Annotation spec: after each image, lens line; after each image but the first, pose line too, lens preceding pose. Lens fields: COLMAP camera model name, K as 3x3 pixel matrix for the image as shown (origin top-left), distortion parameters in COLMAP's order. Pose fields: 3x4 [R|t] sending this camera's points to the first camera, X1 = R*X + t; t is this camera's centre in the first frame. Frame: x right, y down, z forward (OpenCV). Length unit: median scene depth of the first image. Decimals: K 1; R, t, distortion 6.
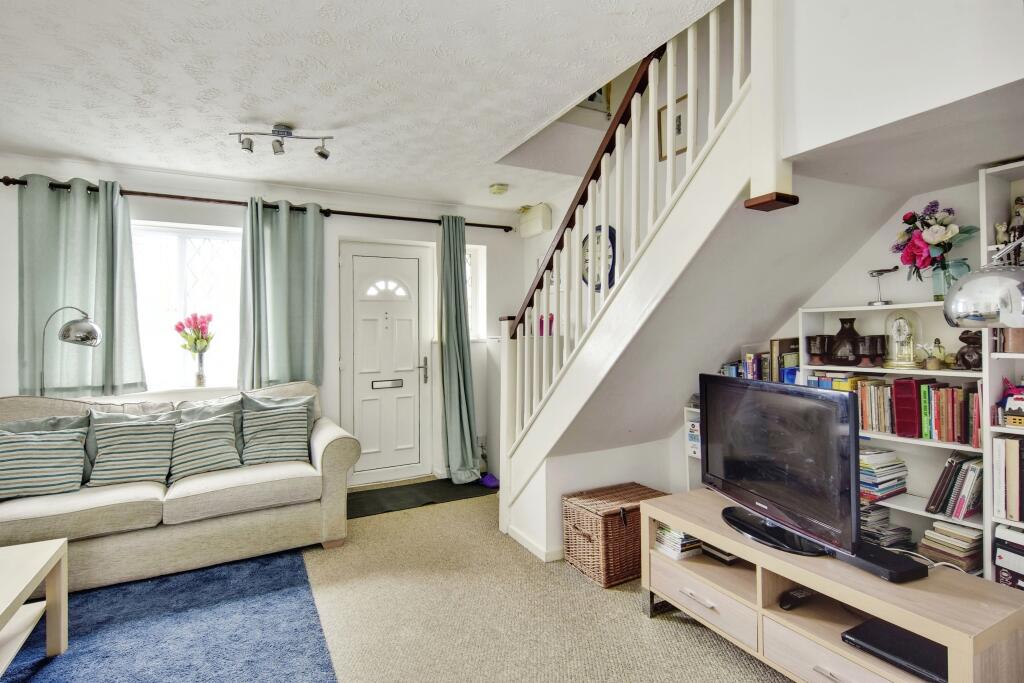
lens RADIAL K [[510.5, 0, 513.0], [0, 510.5, 338.2], [0, 0, 1]] dist [-0.006393, -0.002788]
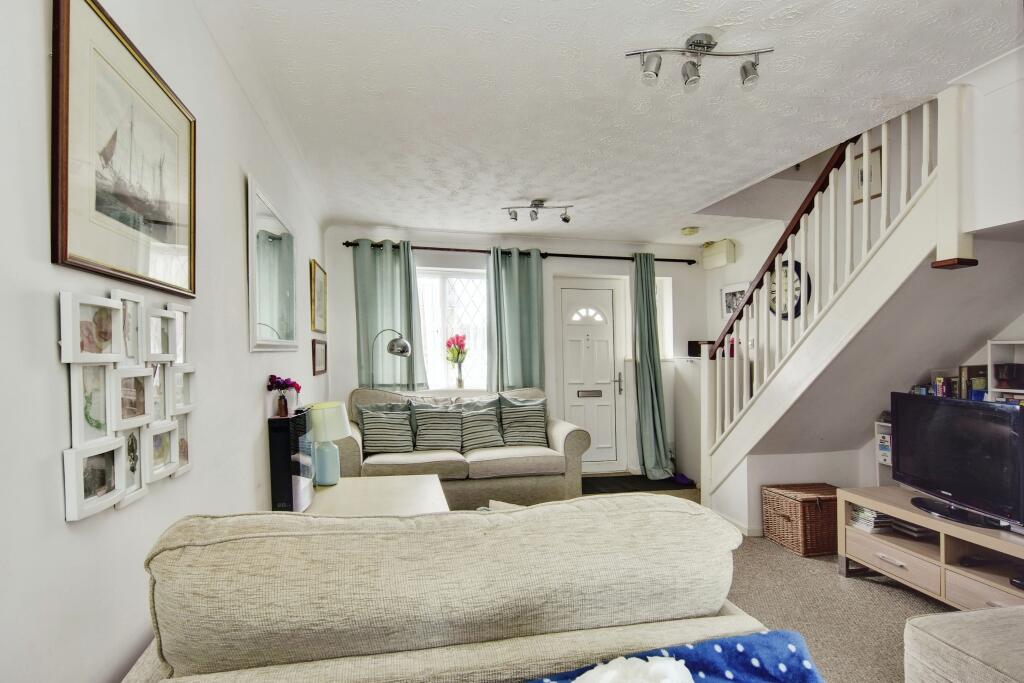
lens RADIAL K [[510.5, 0, 507.5], [0, 510.5, 339.2], [0, 0, 1]] dist [-0.006393, -0.002788]
pose [[0.958070, 0.016565, -0.286054, -0.132513], [-0.026146, 0.999217, -0.029707, 0.001983], [0.285338, 0.035940, 0.957753, -0.341473]]
